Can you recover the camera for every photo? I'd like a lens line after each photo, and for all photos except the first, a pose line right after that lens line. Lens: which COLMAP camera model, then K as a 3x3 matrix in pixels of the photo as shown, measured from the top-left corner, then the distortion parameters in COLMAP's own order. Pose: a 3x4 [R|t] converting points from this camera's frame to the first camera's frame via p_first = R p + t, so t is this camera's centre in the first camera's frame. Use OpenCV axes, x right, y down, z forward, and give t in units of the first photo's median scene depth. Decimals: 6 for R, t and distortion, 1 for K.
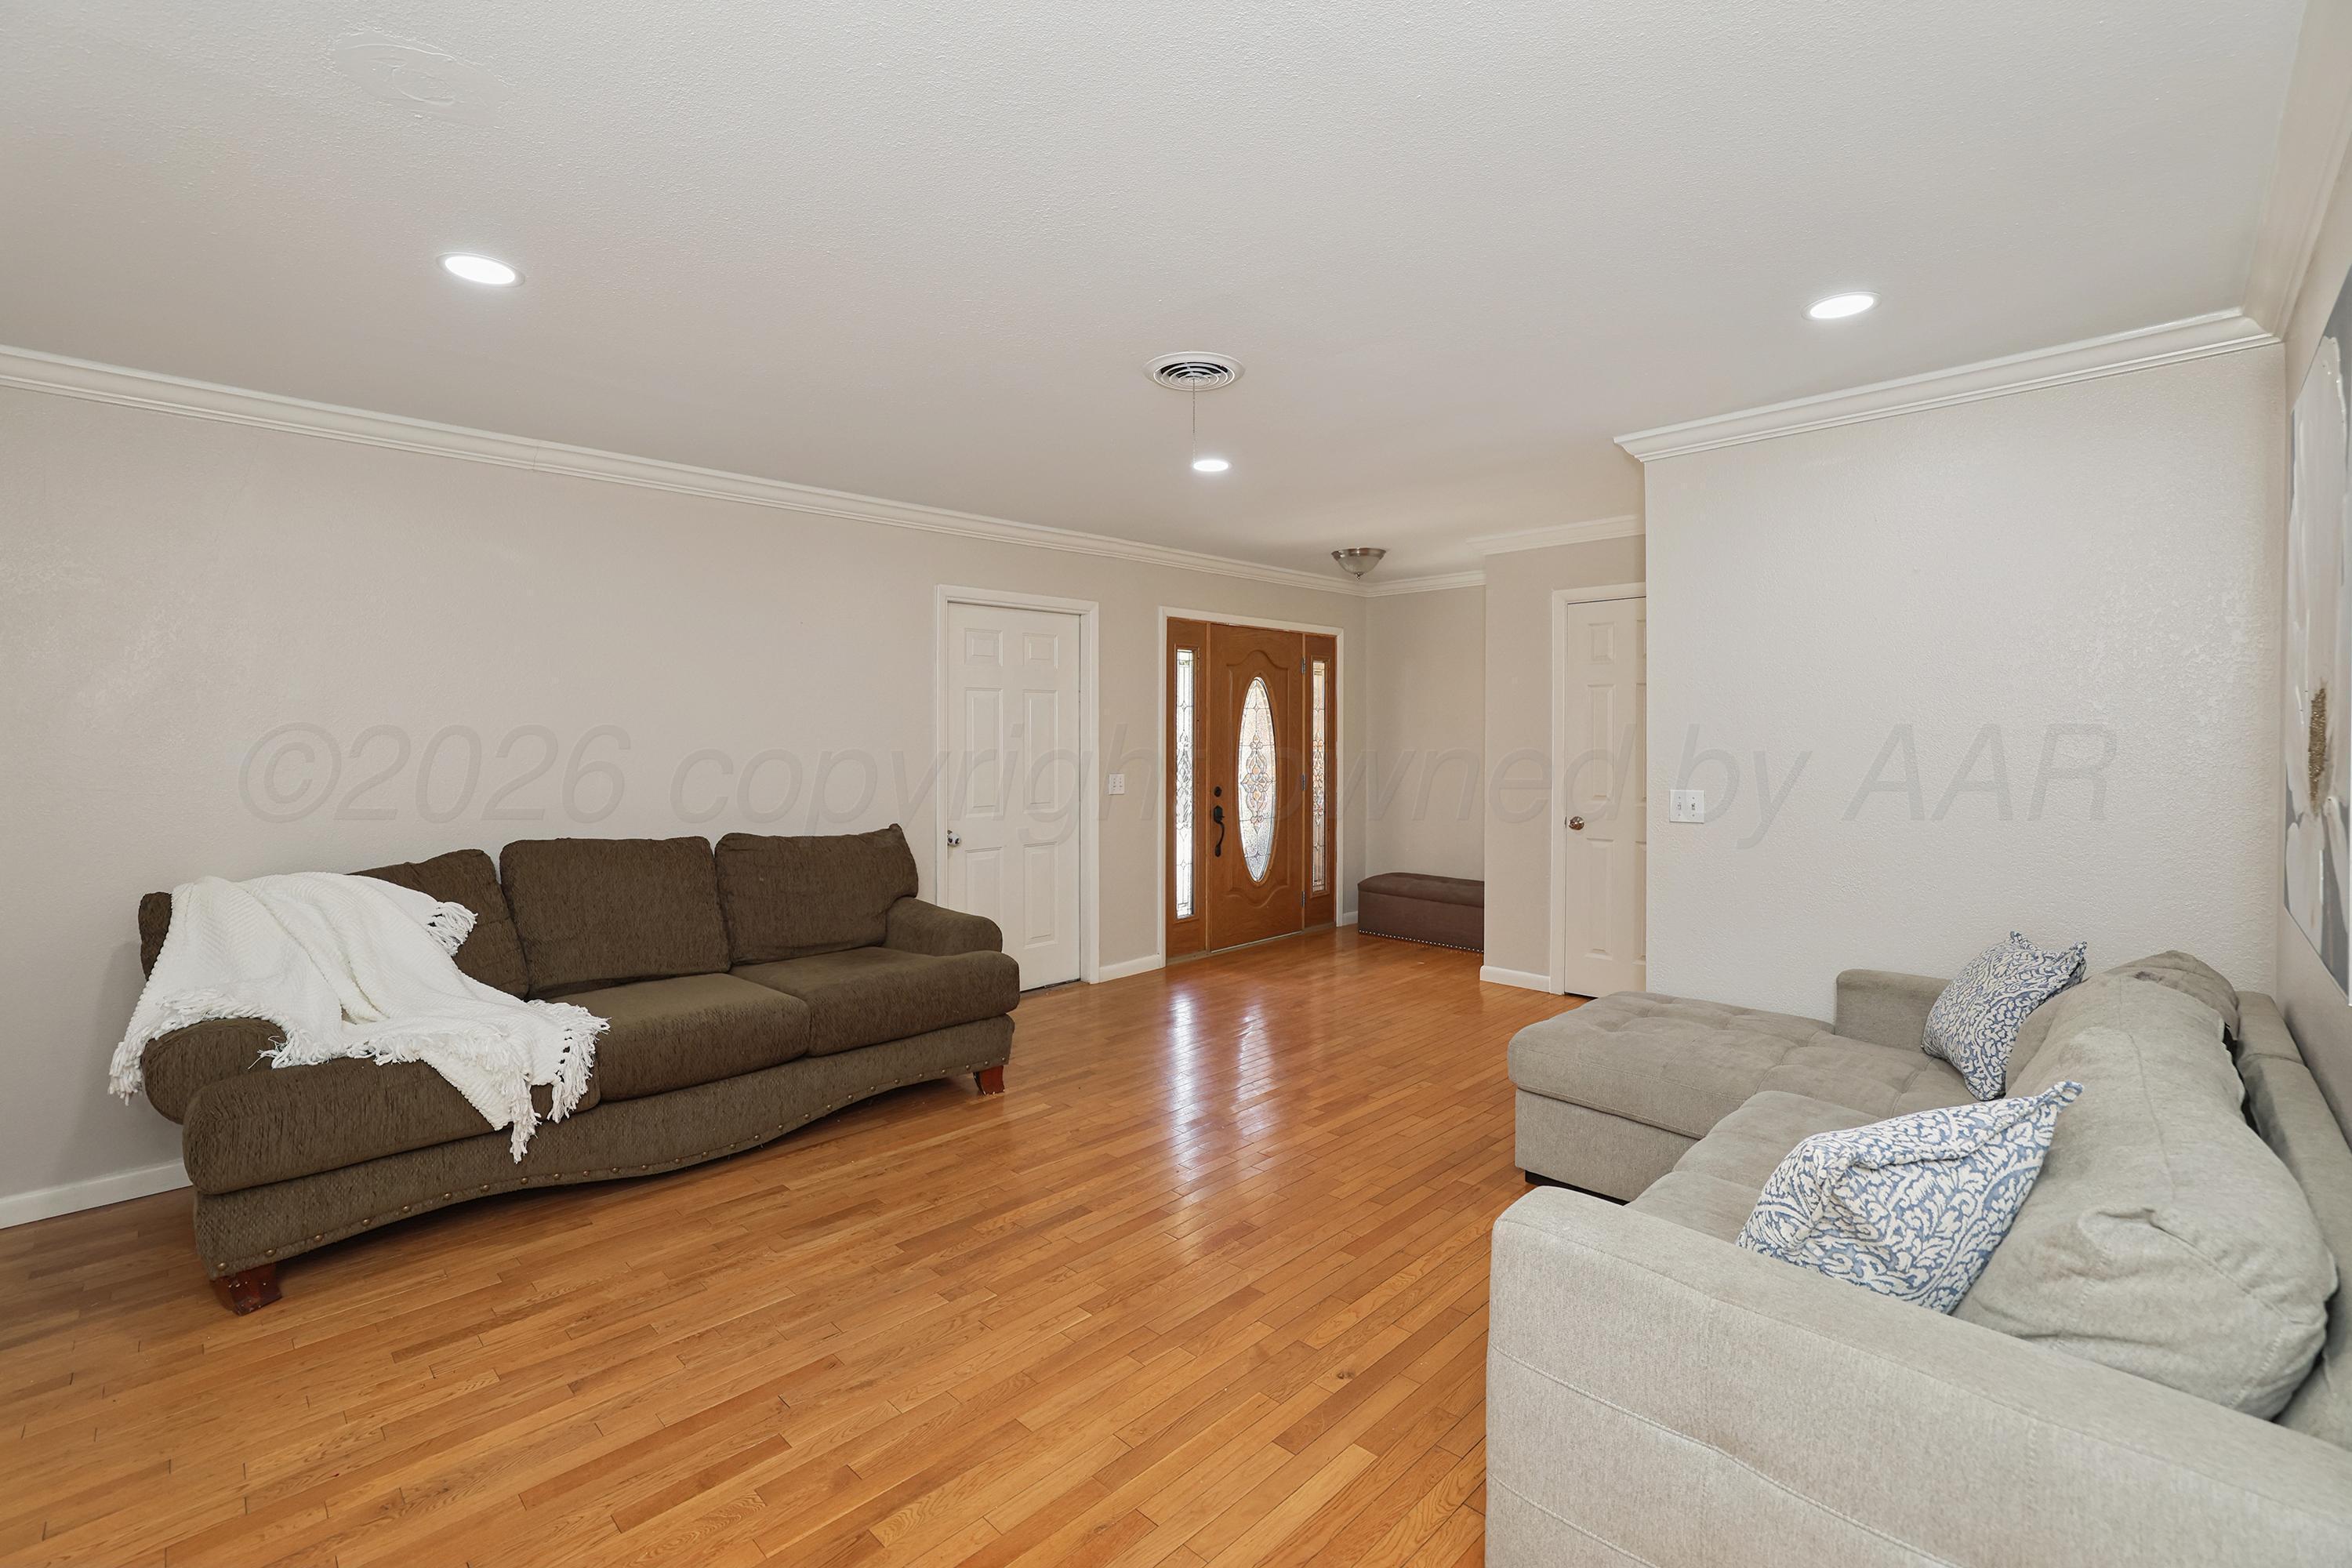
lens RADIAL K [[1045.3, 0, 1157.7], [0, 1045.3, 708.2], [0, 0, 1]] dist [-0.042028, 0.014709]
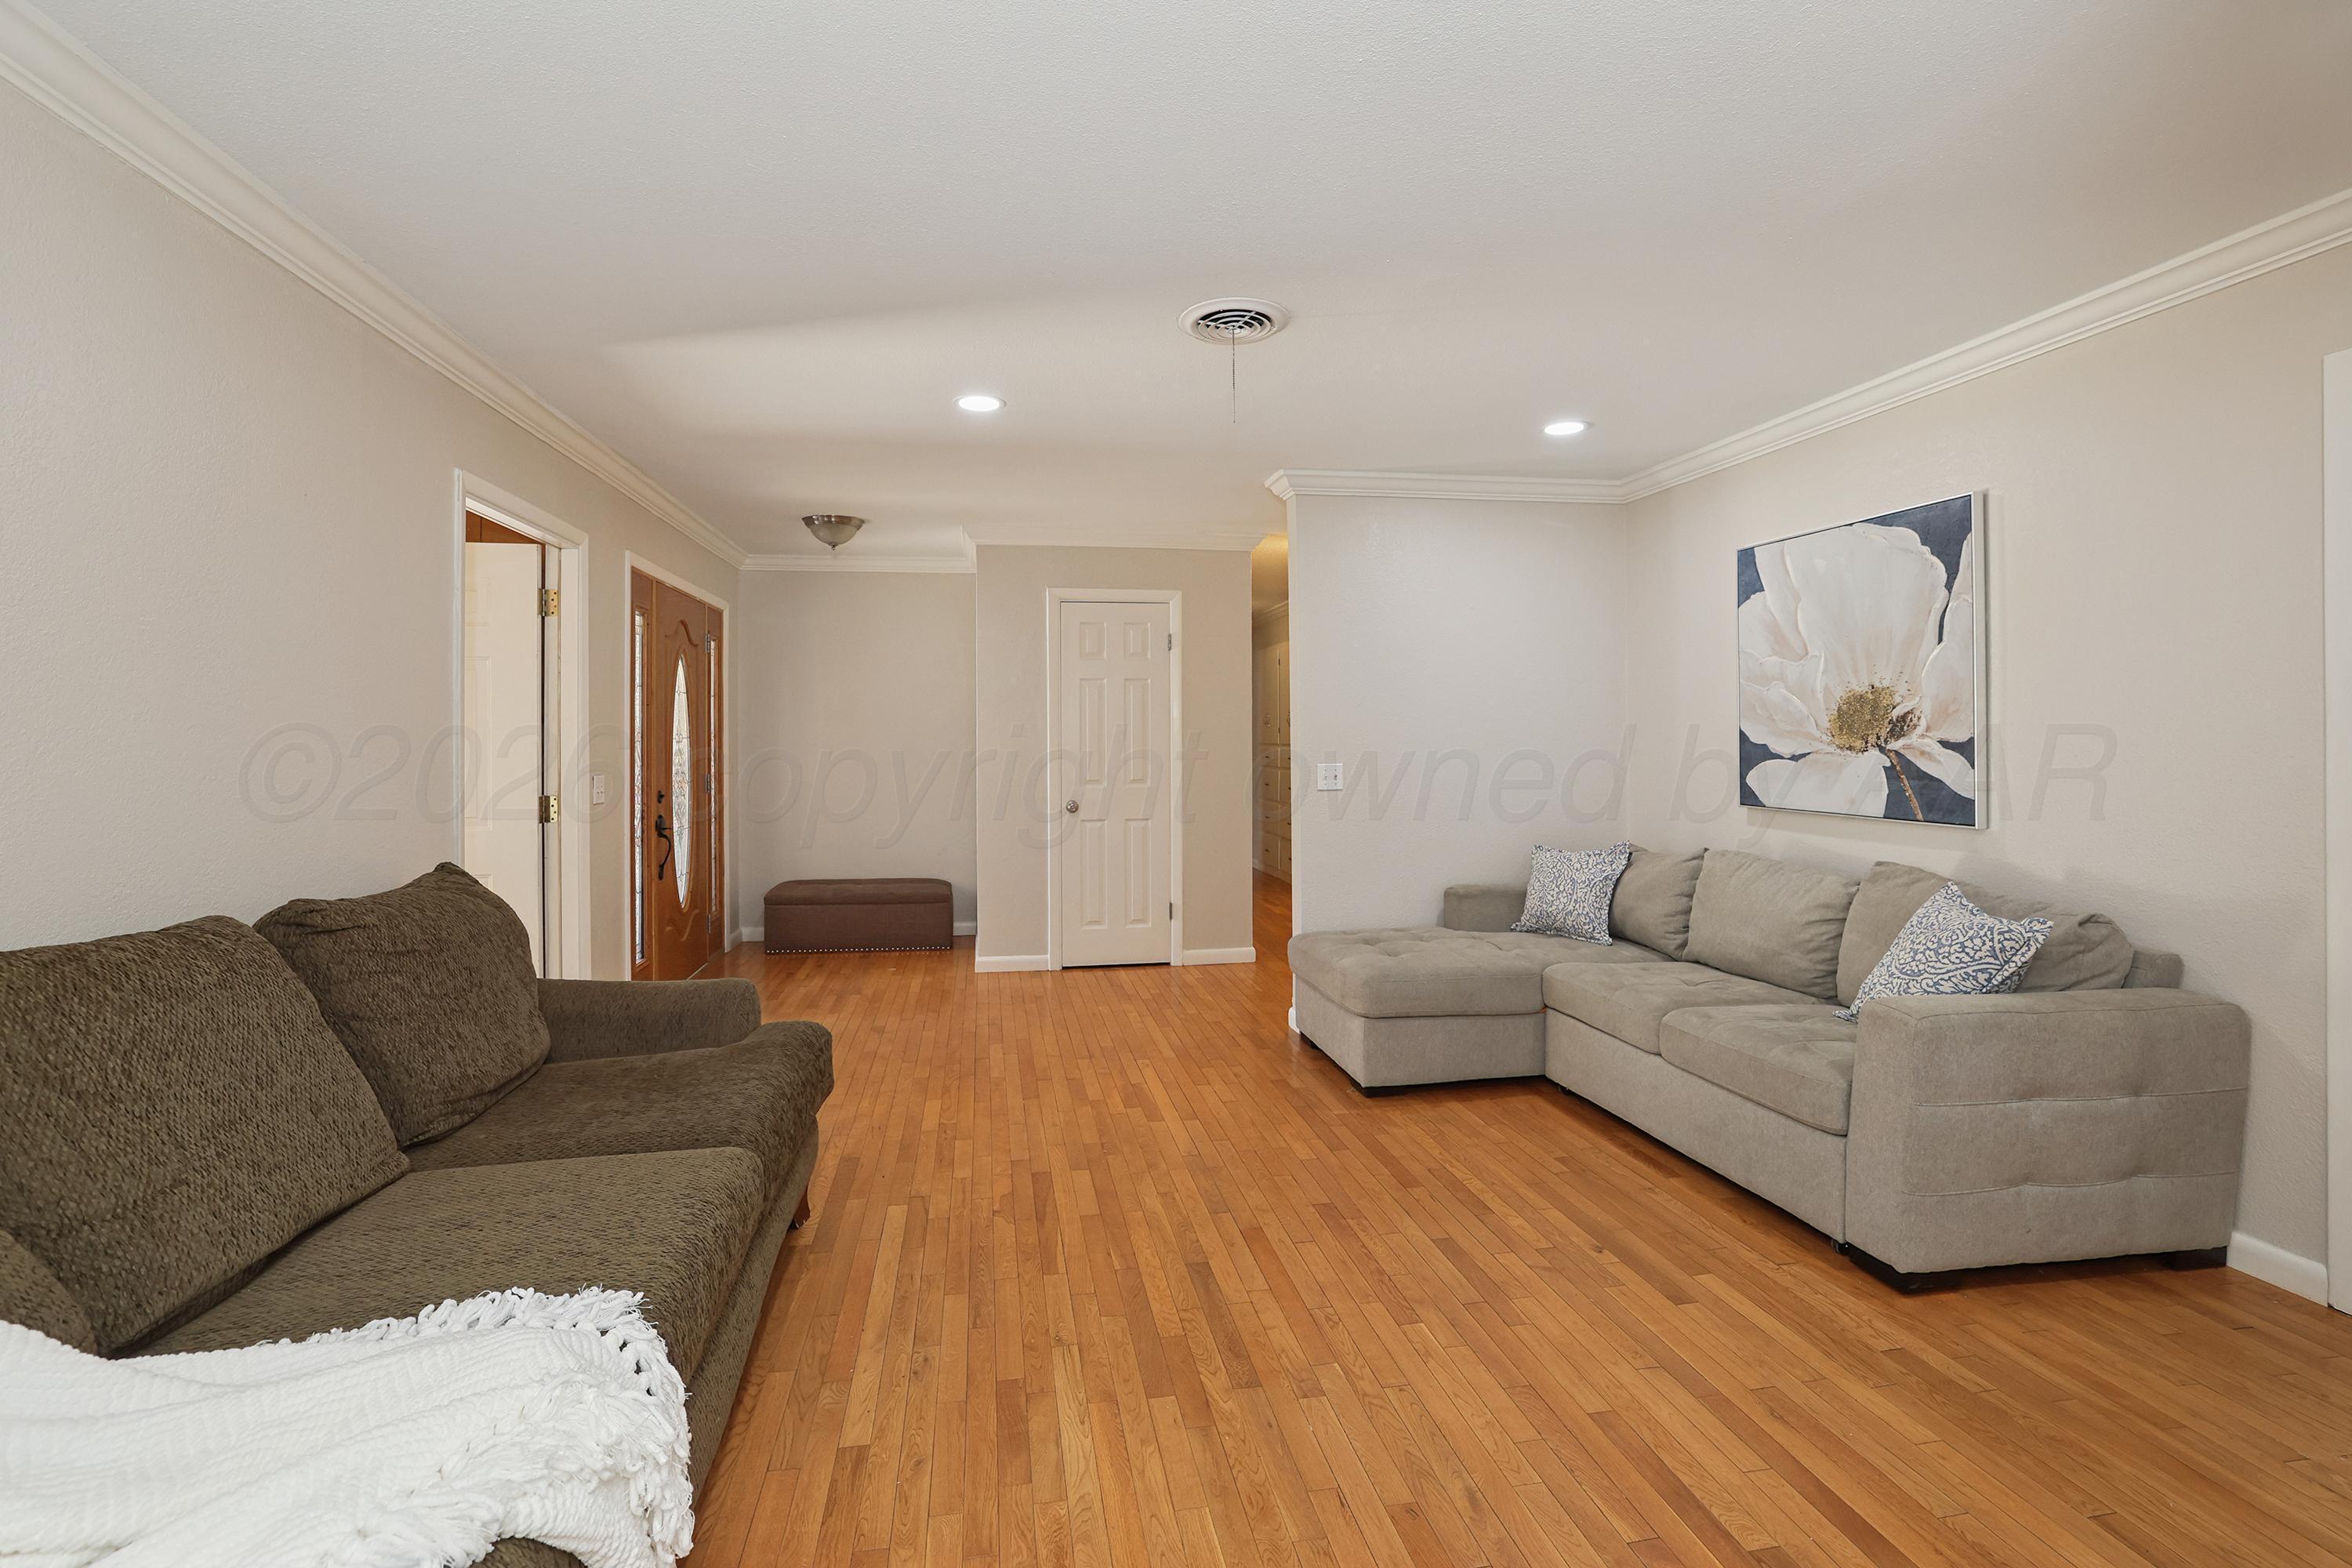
lens RADIAL K [[1055.3, 0, 1158.0], [0, 1055.3, 725.8], [0, 0, 1]] dist [-0.032835, 0.000339]
pose [[0.573732, 0.010596, 0.818974, -0.790094], [-0.017729, 0.999843, -0.000517, 0.044126], [-0.818851, -0.014223, 0.573830, 0.538431]]
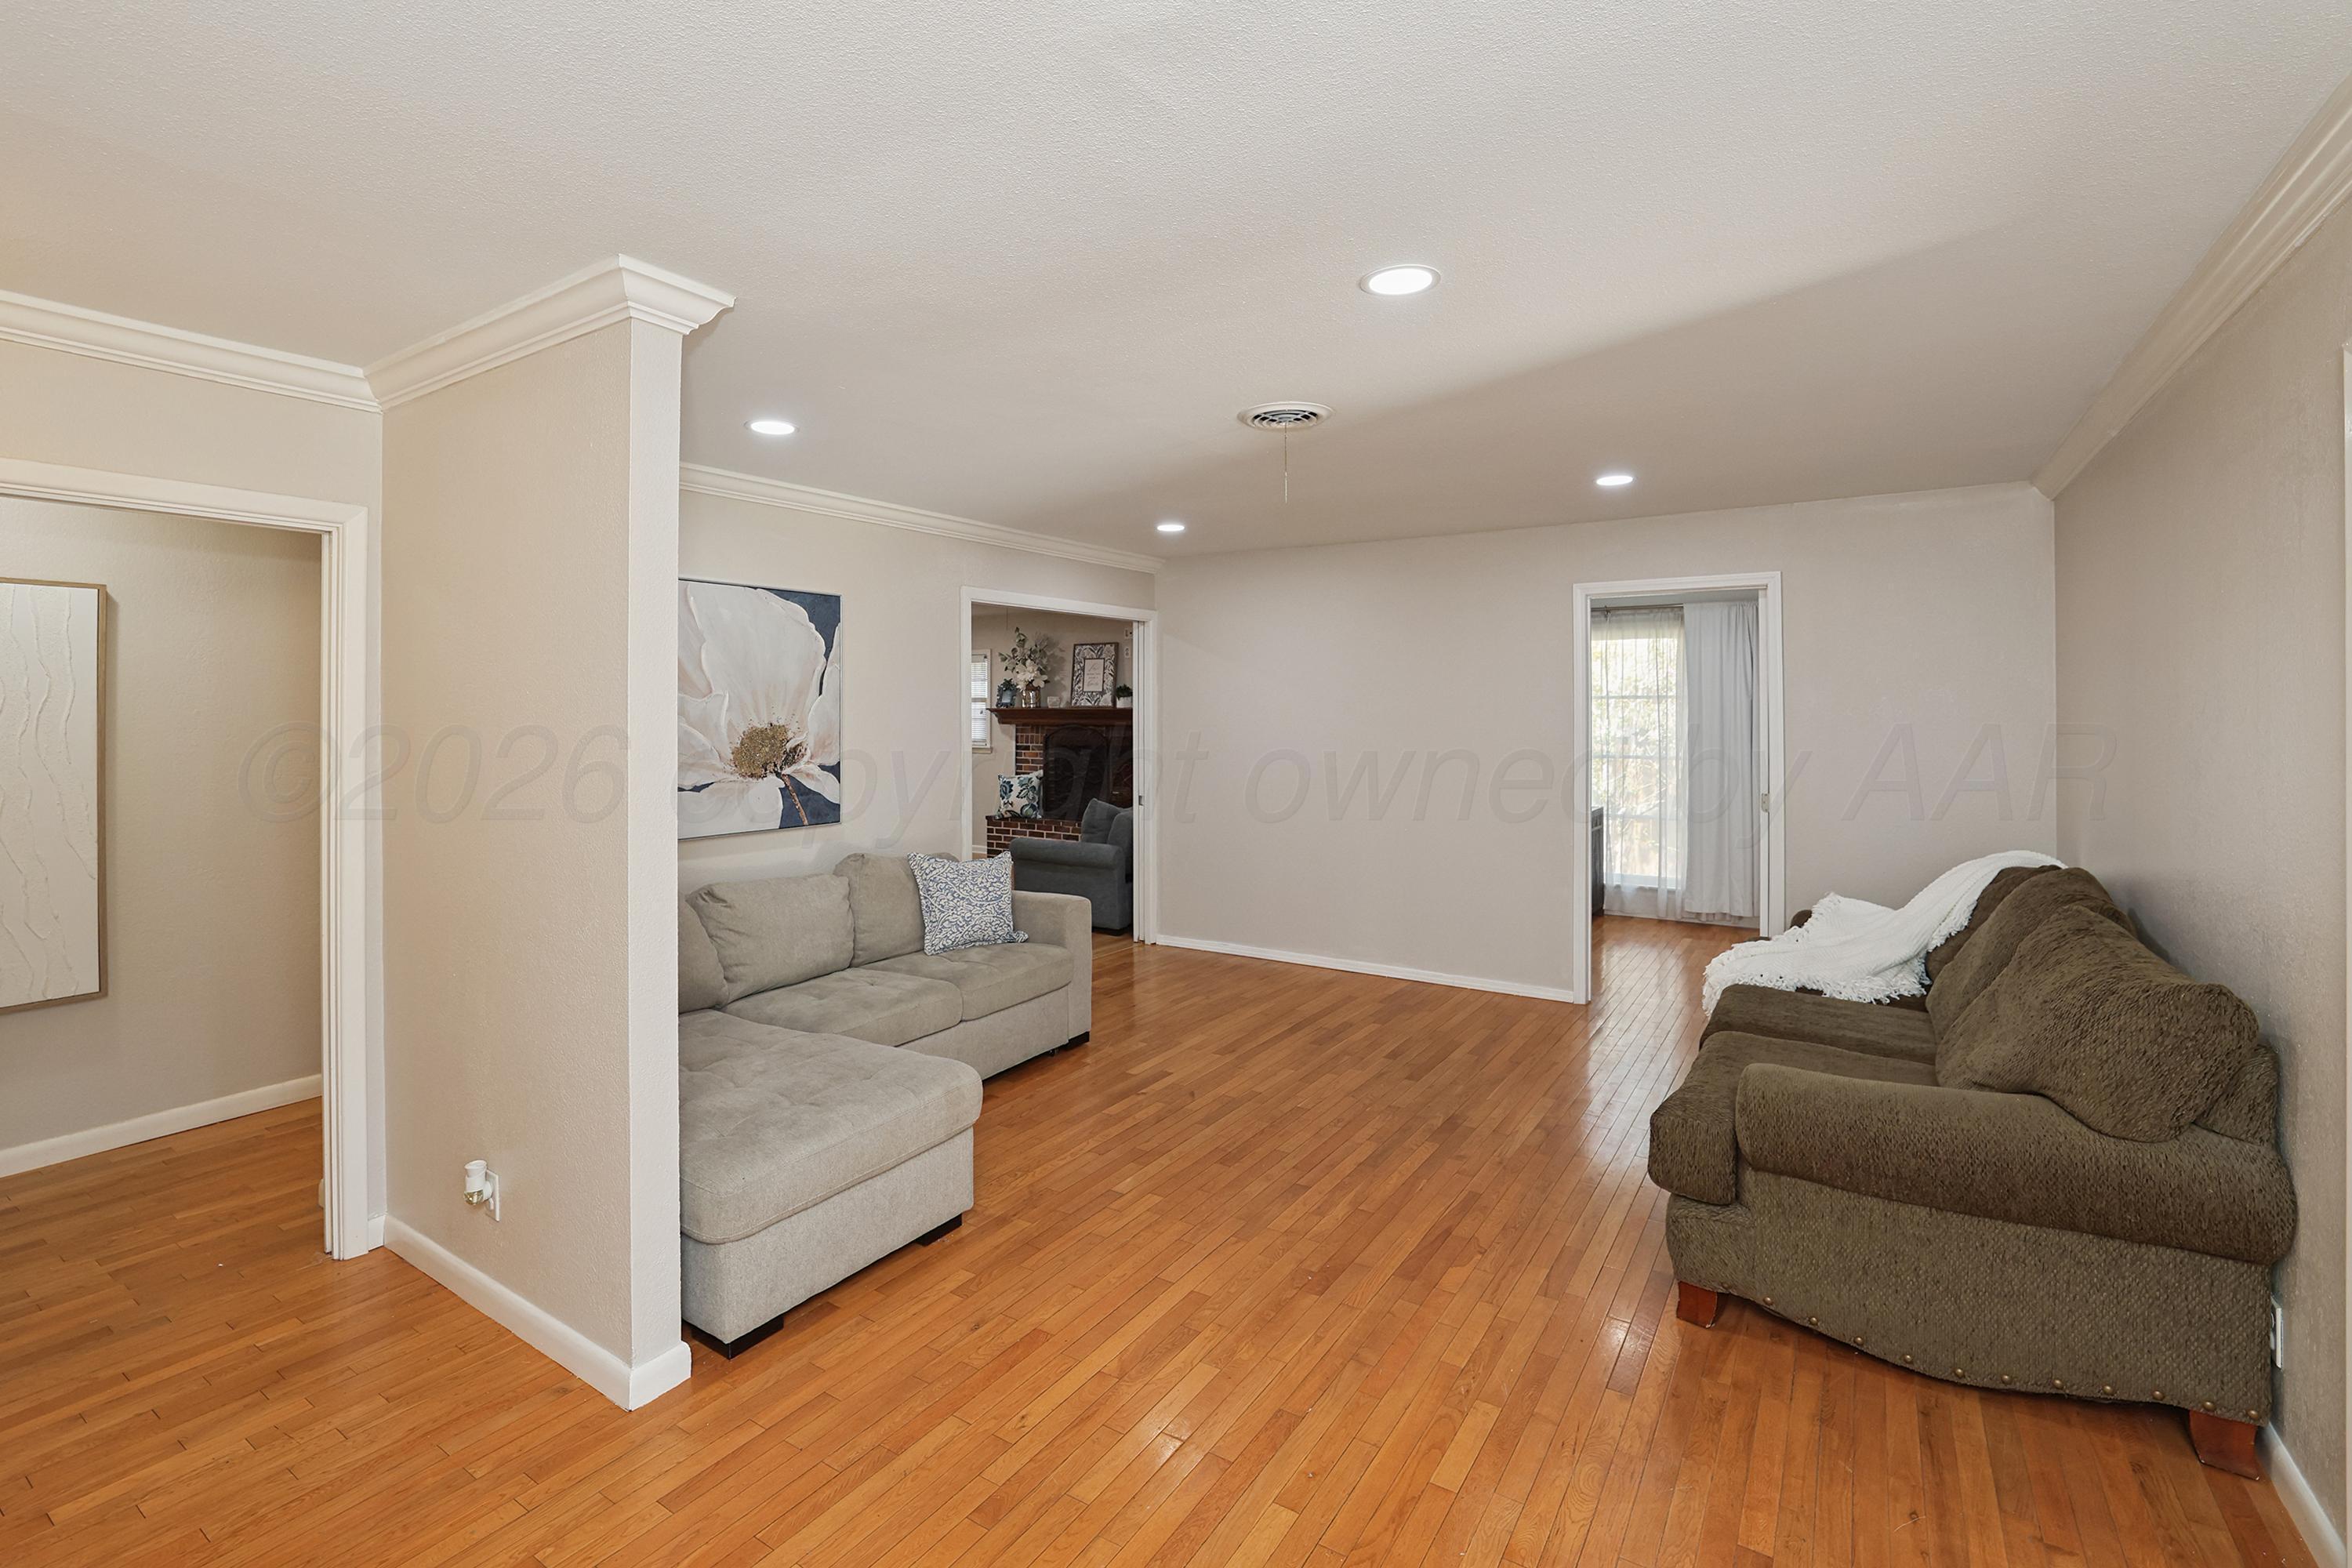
lens RADIAL K [[1055.3, 0, 1158.0], [0, 1055.3, 725.8], [0, 0, 1]] dist [-0.032835, 0.000339]
pose [[-0.978810, 0.007468, -0.204634, 0.389884], [0.008913, 0.999941, -0.006143, 0.001099], [0.204576, -0.007836, -0.978819, 2.081722]]
